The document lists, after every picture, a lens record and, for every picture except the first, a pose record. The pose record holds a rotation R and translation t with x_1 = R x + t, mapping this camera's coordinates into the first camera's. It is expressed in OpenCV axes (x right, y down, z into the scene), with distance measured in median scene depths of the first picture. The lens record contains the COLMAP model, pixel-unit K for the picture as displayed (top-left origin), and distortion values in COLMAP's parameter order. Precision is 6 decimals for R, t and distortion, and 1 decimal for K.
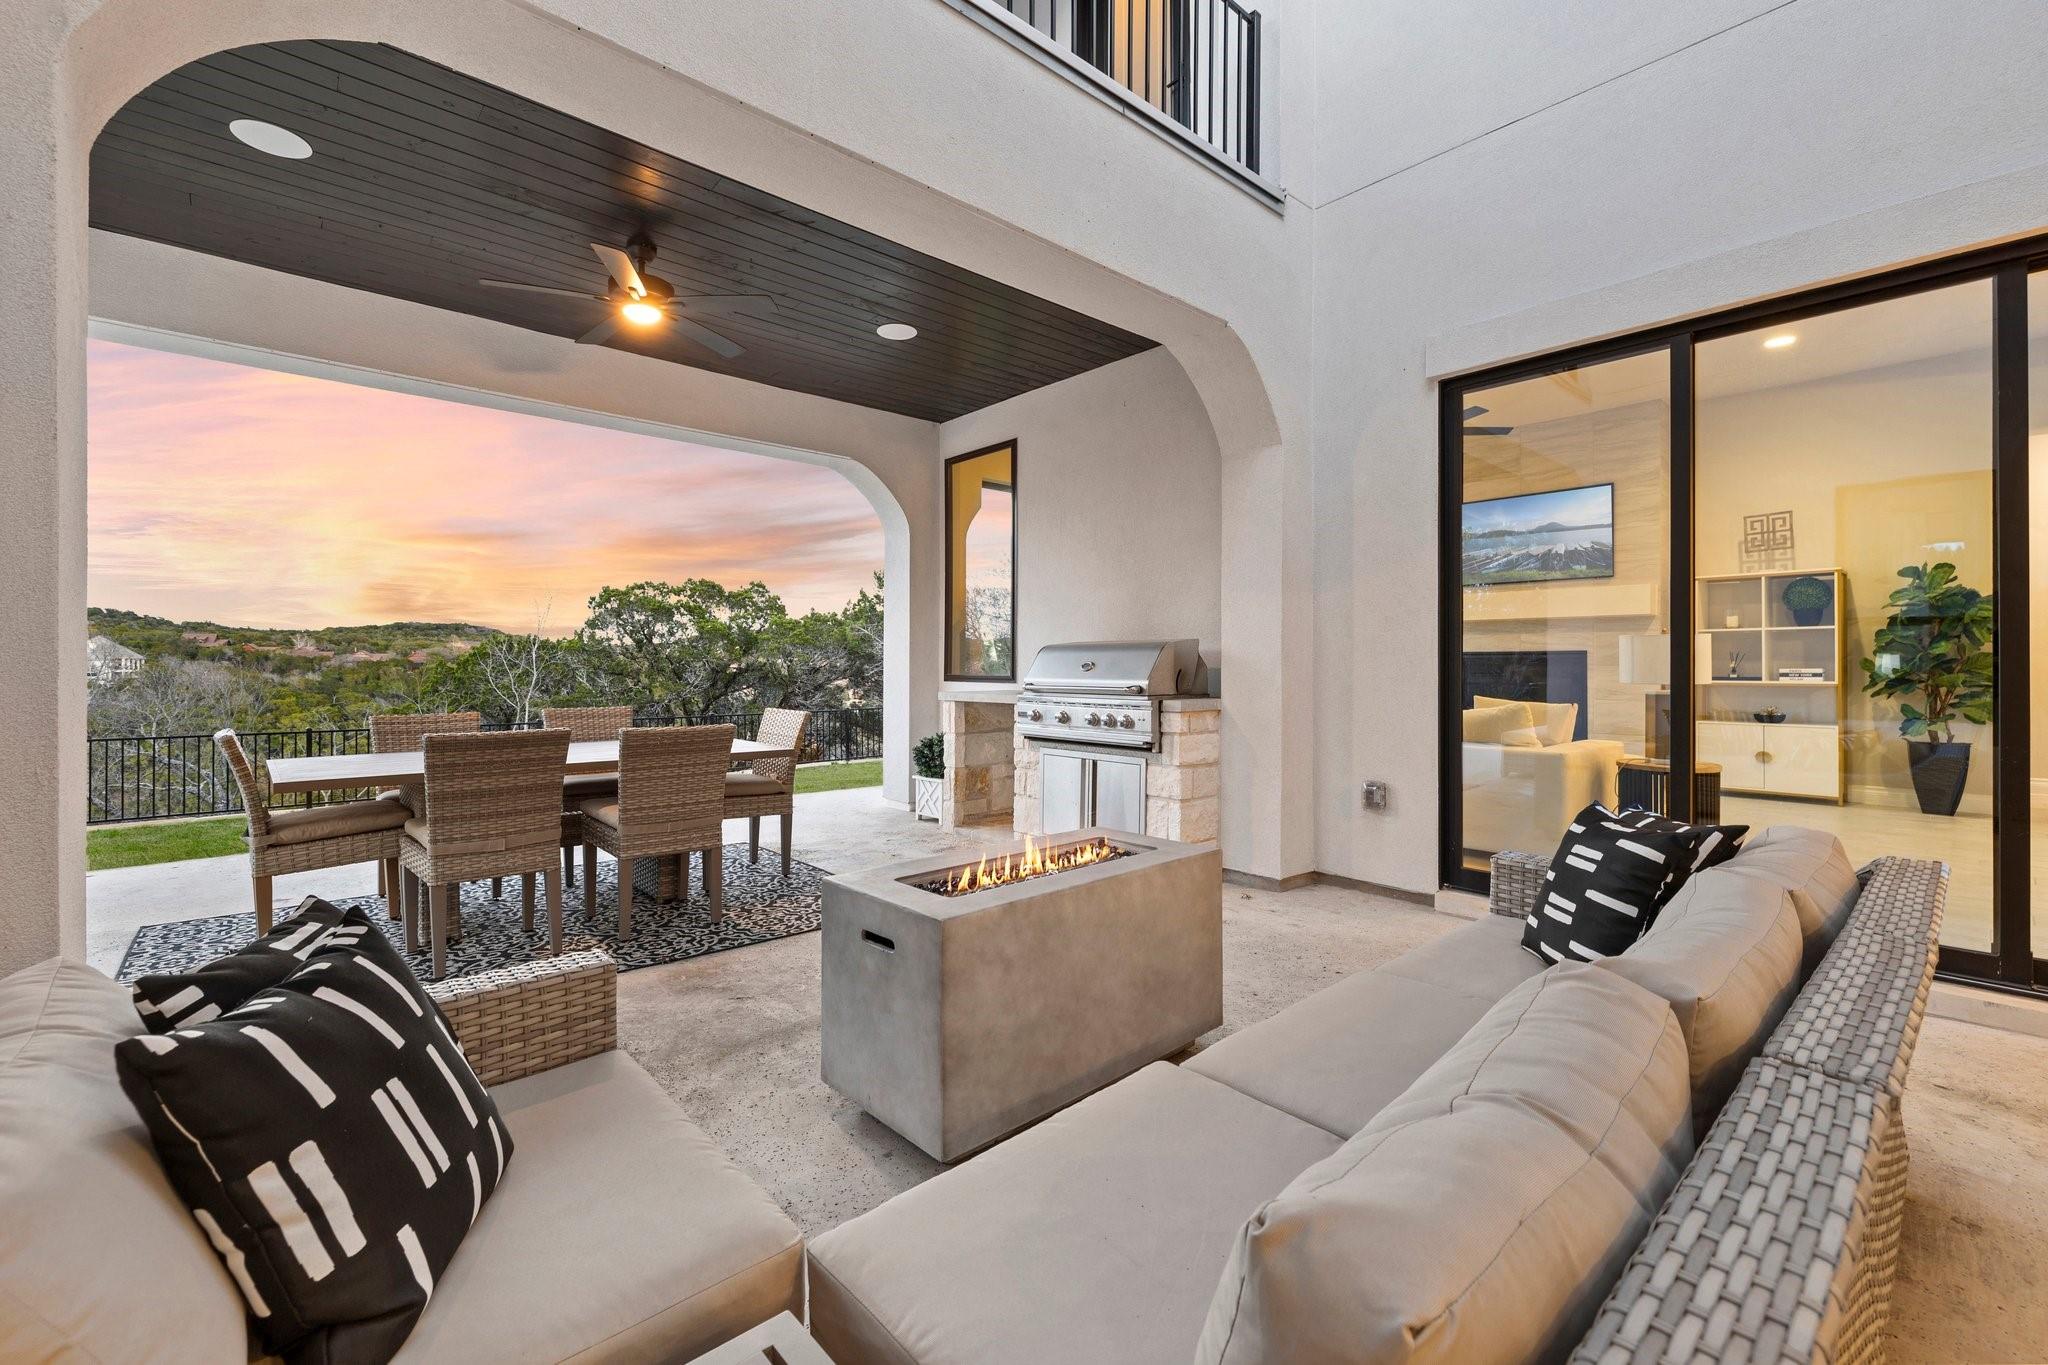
lens RADIAL K [[861.4, 0, 1020.2], [0, 861.4, 673.5], [0, 0, 1]] dist [-0.001456, -0.000100]
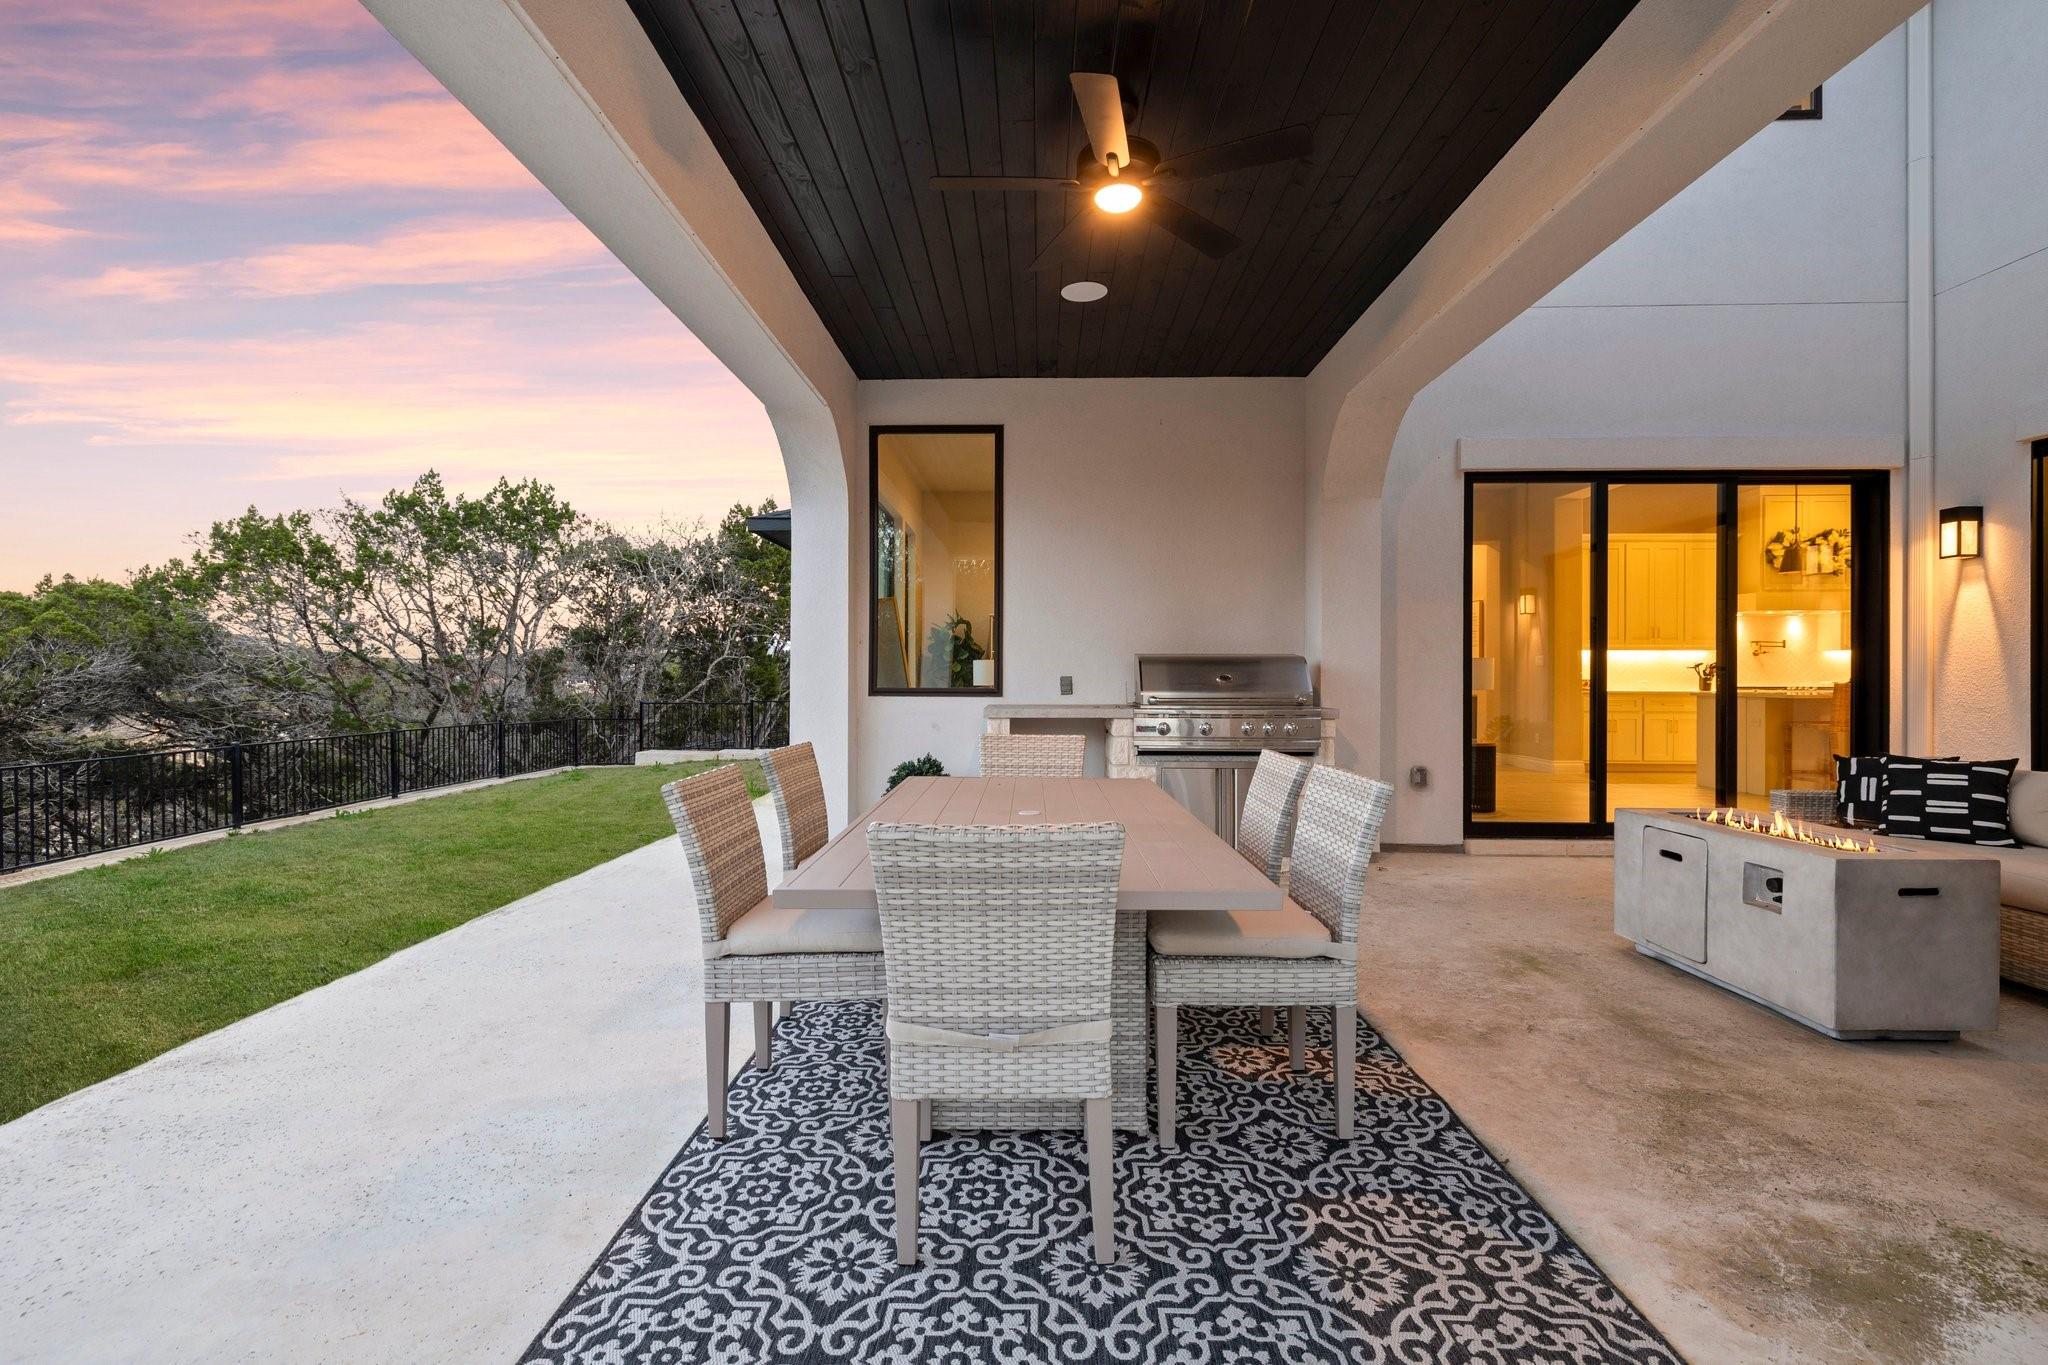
lens RADIAL K [[869.8, 0, 1024.0], [0, 869.8, 682.5], [0, 0, 1]] dist [-0.001146, -0.000376]
pose [[0.686275, 0.004595, 0.727328, -0.994878], [0.003920, 0.999942, -0.010016, 0.010092], [-0.727331, 0.009724, 0.686217, 0.546871]]
